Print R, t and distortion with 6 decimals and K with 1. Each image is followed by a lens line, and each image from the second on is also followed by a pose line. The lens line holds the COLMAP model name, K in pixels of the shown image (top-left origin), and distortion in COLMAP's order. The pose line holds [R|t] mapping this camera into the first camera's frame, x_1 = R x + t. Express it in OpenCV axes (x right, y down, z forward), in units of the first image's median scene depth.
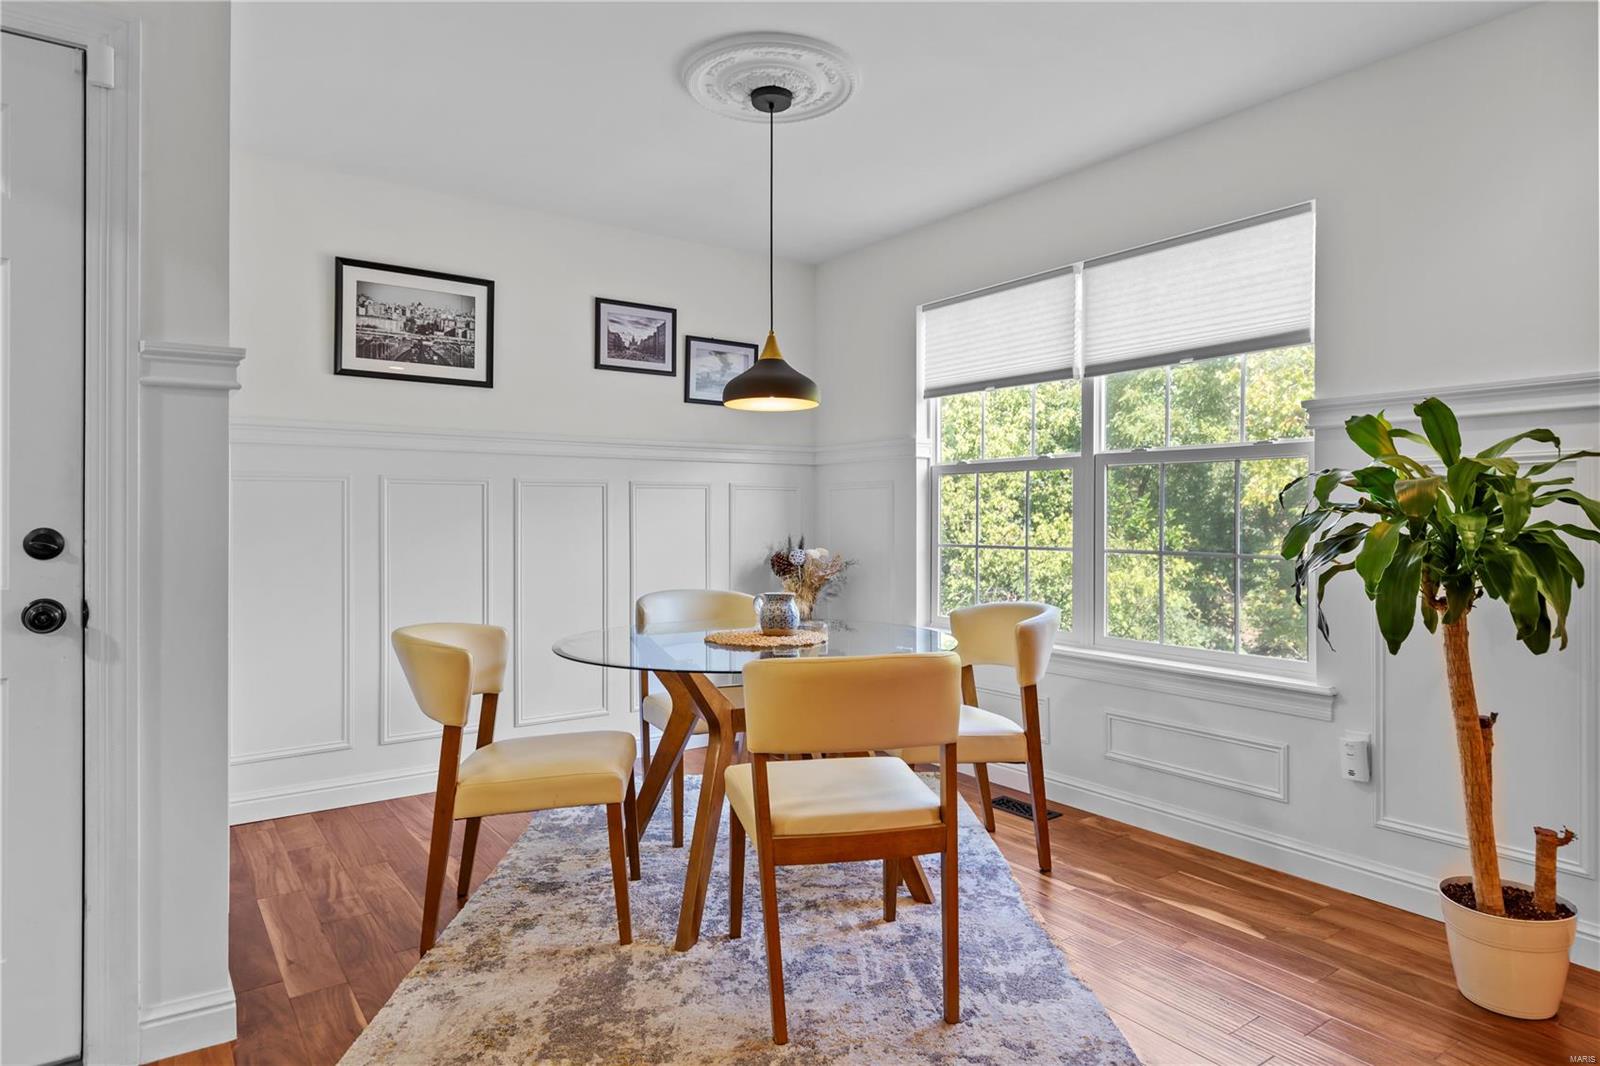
lens RADIAL K [[964.4, 0, 798.7], [0, 964.4, 522.6], [0, 0, 1]] dist [0.000579, 0.000610]
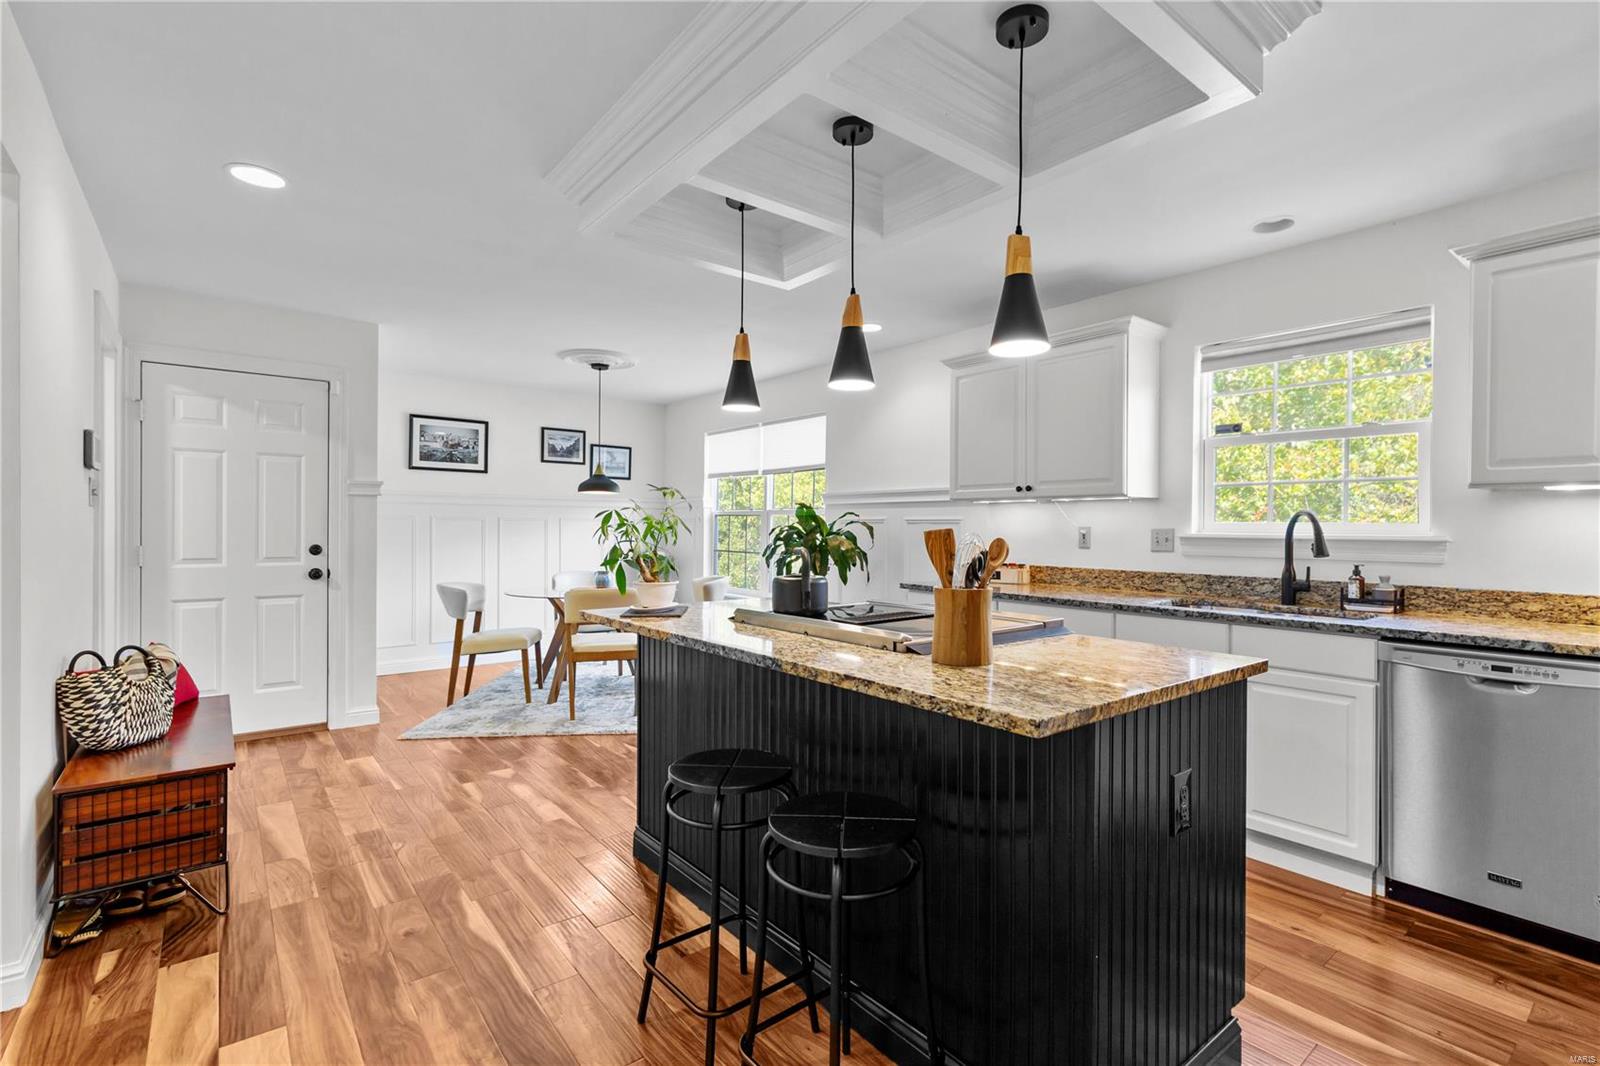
lens RADIAL K [[729.8, 0, 803.5], [0, 729.8, 536.8], [0, 0, 1]] dist [0.011033, -0.001002]
pose [[0.997820, 0.009356, 0.065328, 0.281205], [-0.009895, 0.999920, 0.007942, -0.025004], [-0.065248, -0.008571, 0.997832, -0.665454]]
